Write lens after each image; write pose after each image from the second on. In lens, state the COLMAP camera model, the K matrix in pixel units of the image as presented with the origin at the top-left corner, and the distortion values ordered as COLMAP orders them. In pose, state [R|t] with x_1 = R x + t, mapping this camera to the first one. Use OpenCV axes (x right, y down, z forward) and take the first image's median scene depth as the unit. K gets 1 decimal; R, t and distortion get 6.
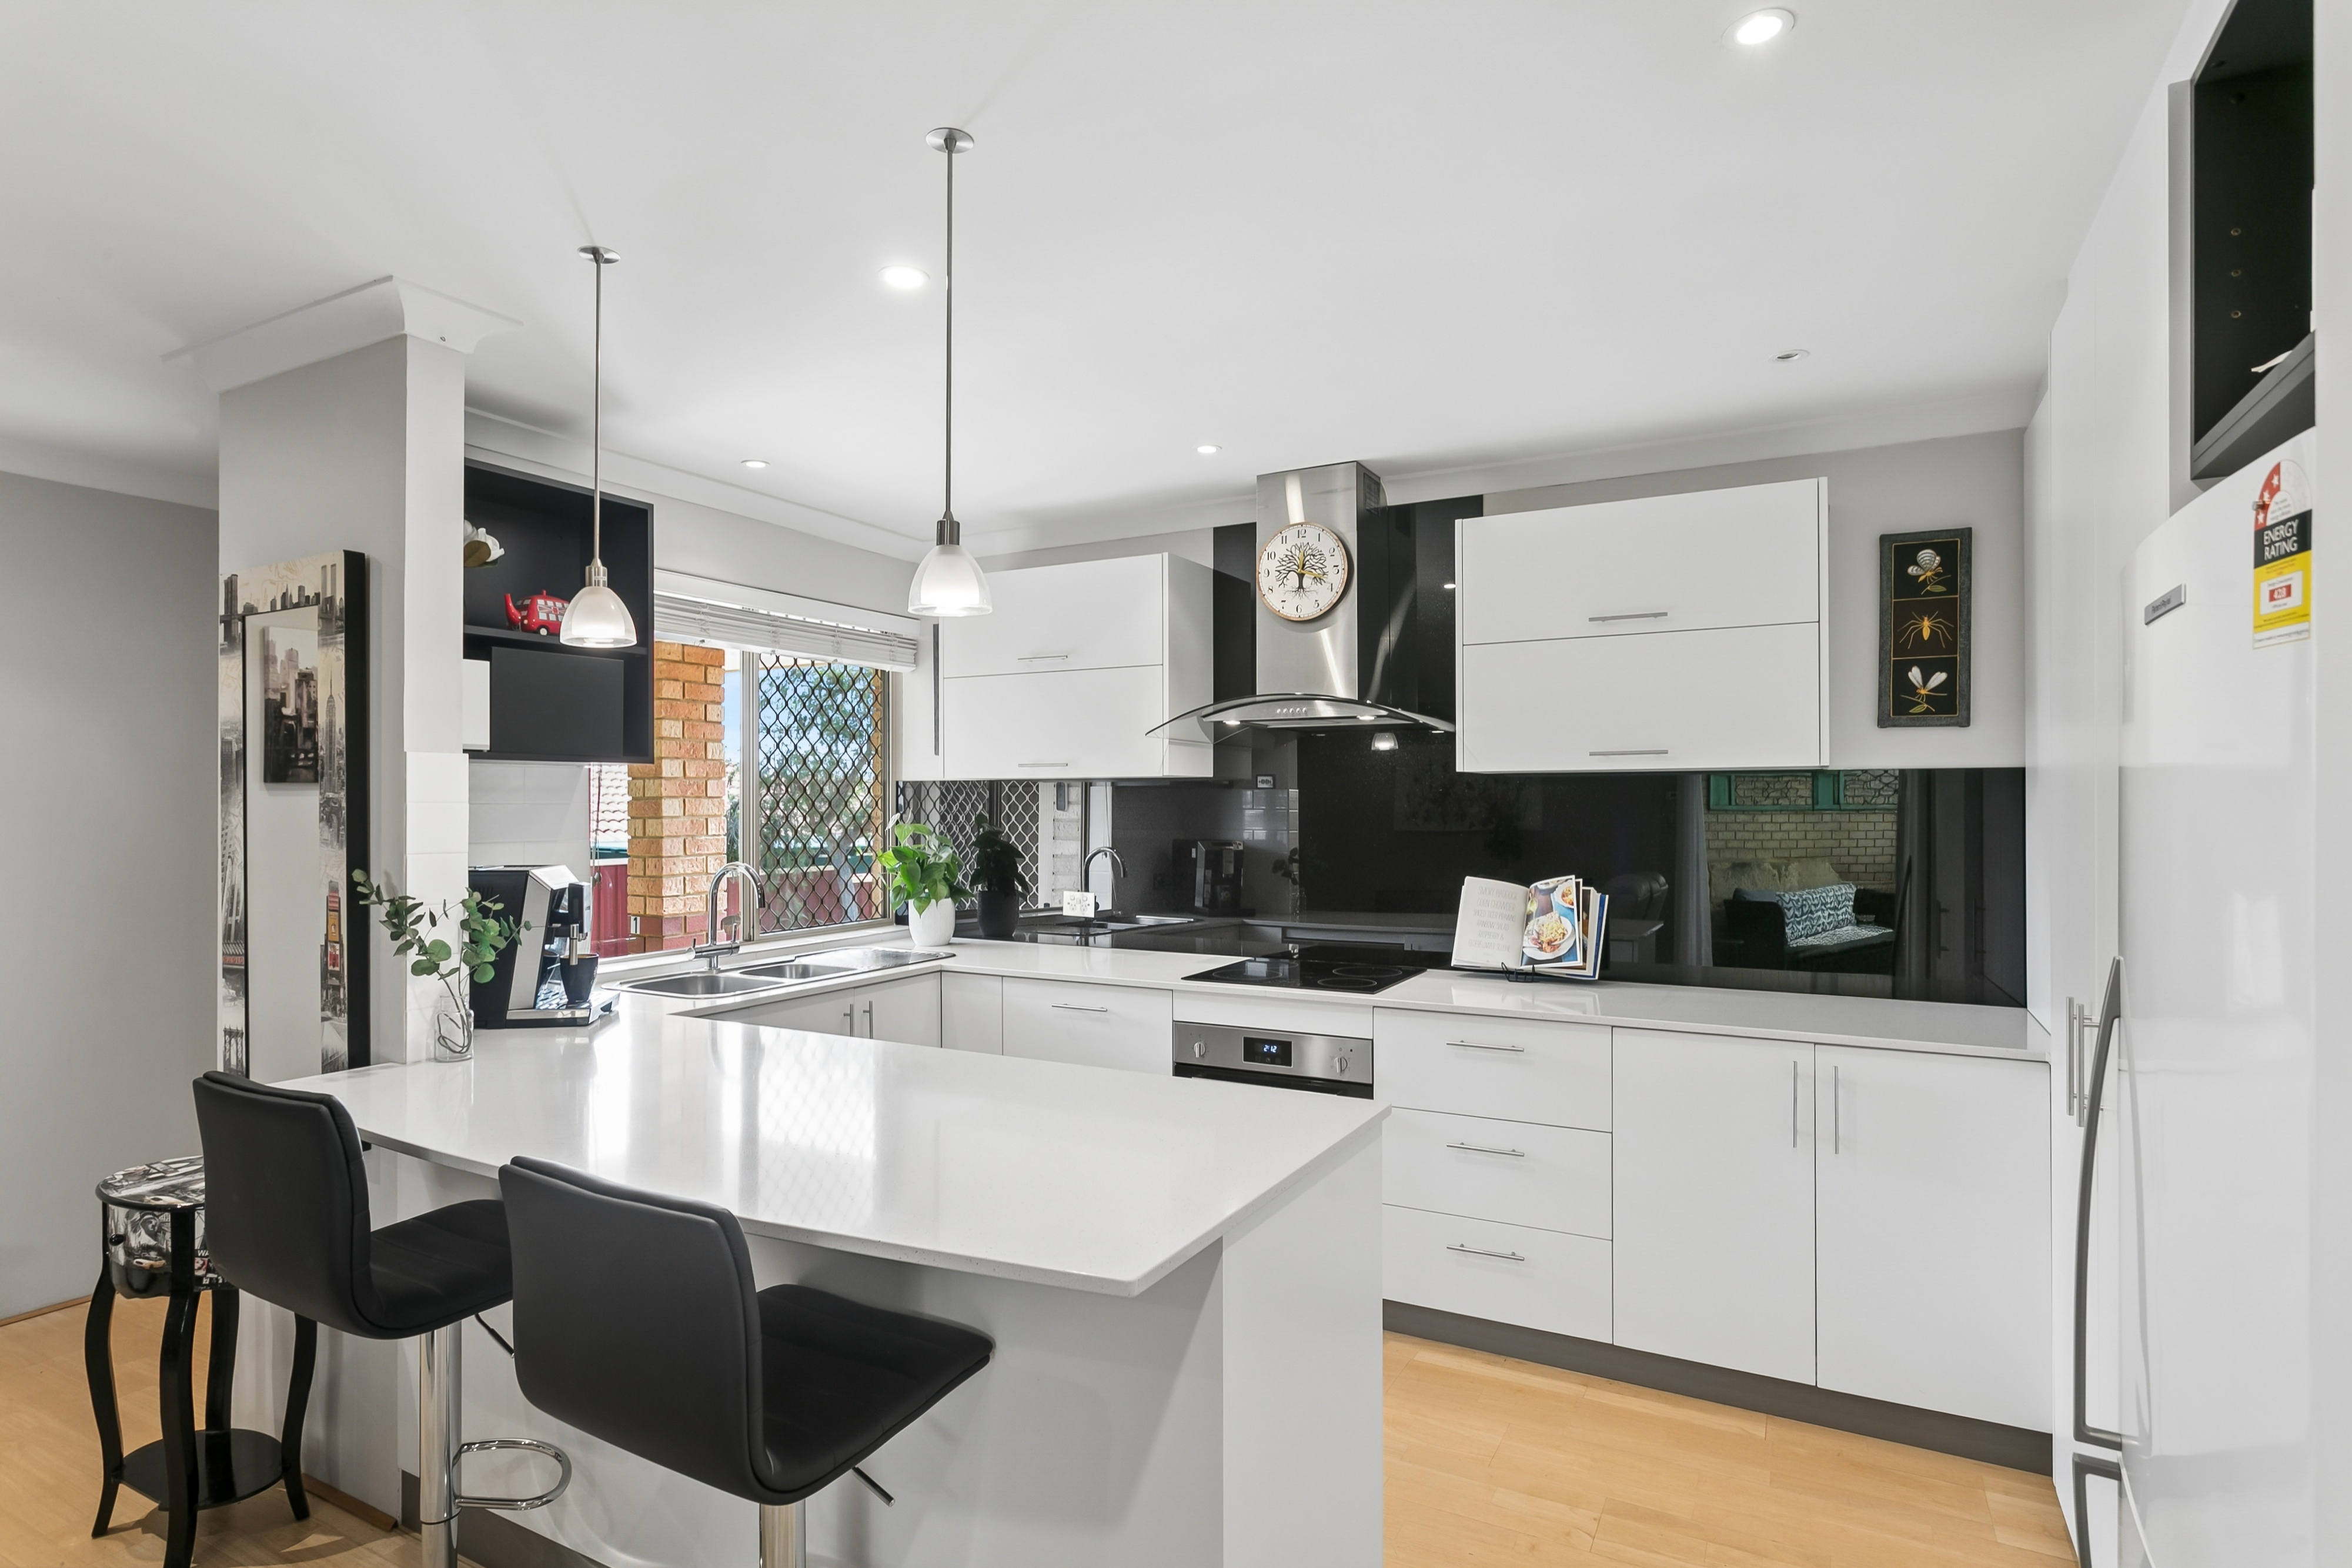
lens RADIAL K [[1209.3, 0, 1176.0], [0, 1209.3, 784.0], [0, 0, 1]] dist [0.000883, 0.000016]
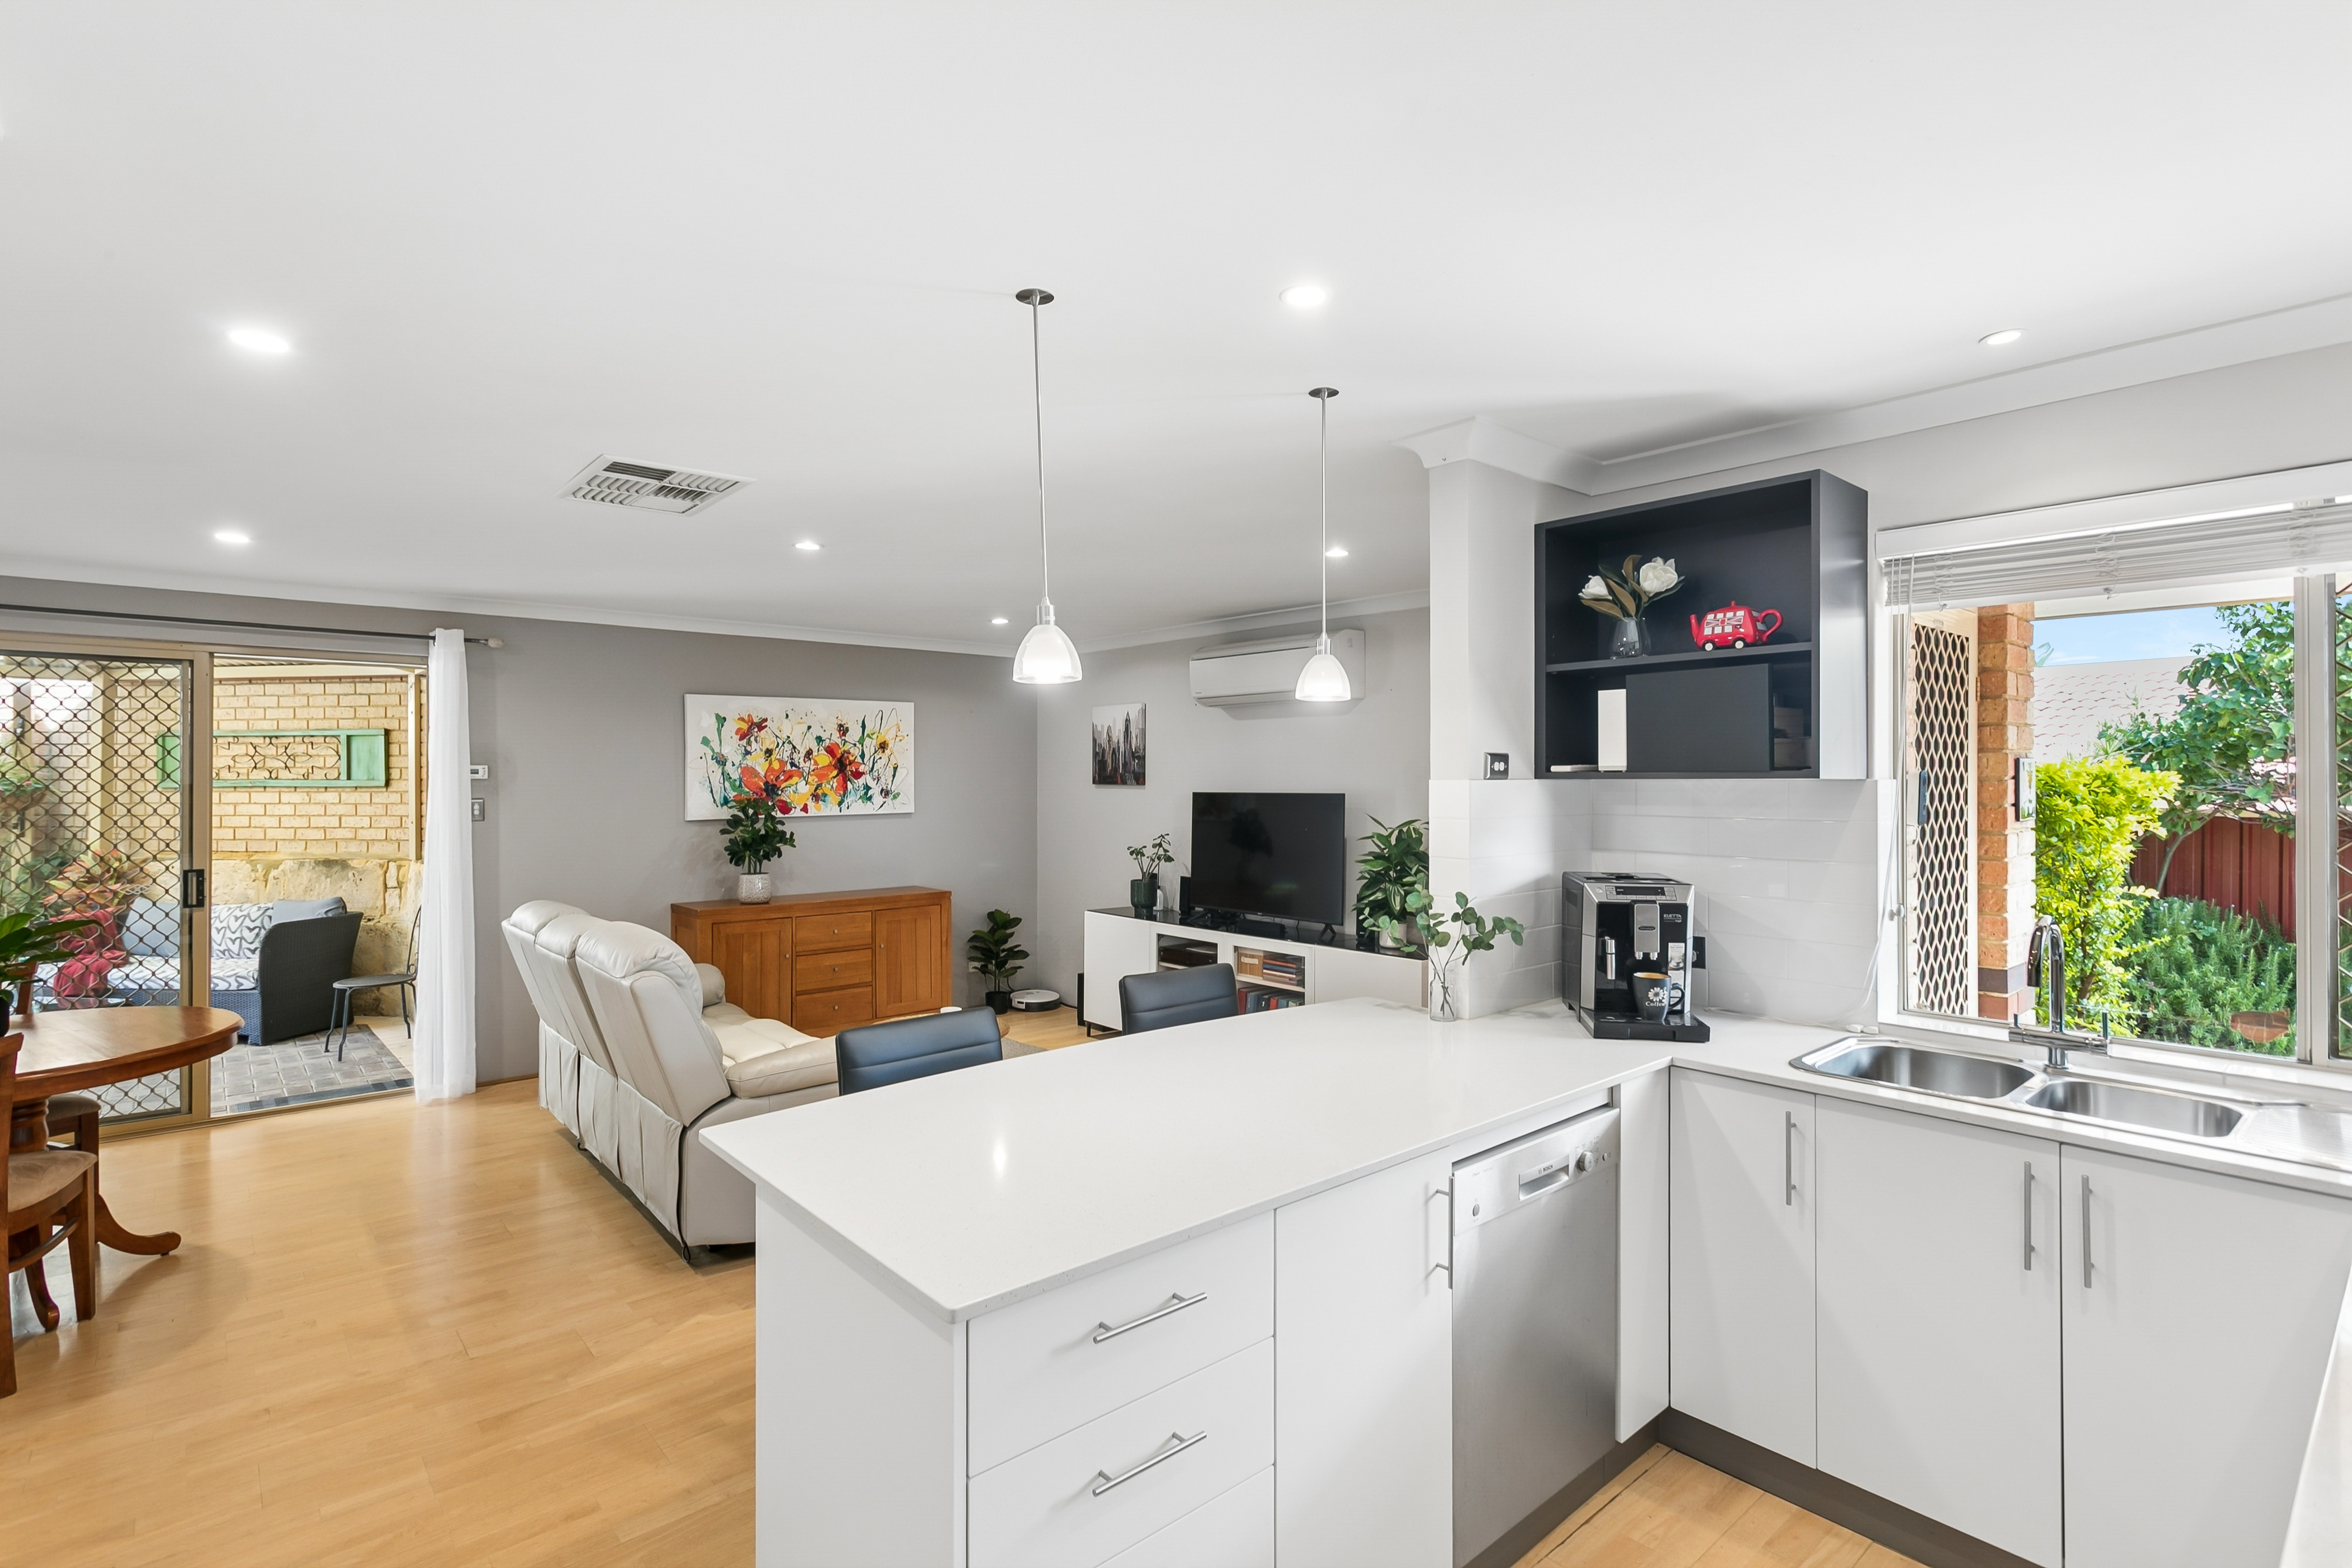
lens RADIAL K [[1124.0, 0, 1168.9], [0, 1124.0, 782.1], [0, 0, 1]] dist [0.013437, 0.000490]
pose [[-0.348630, 0.005080, -0.937247, 0.416966], [0.013915, 0.999903, 0.000243, -0.018898], [0.937157, -0.012957, -0.348667, 0.772078]]
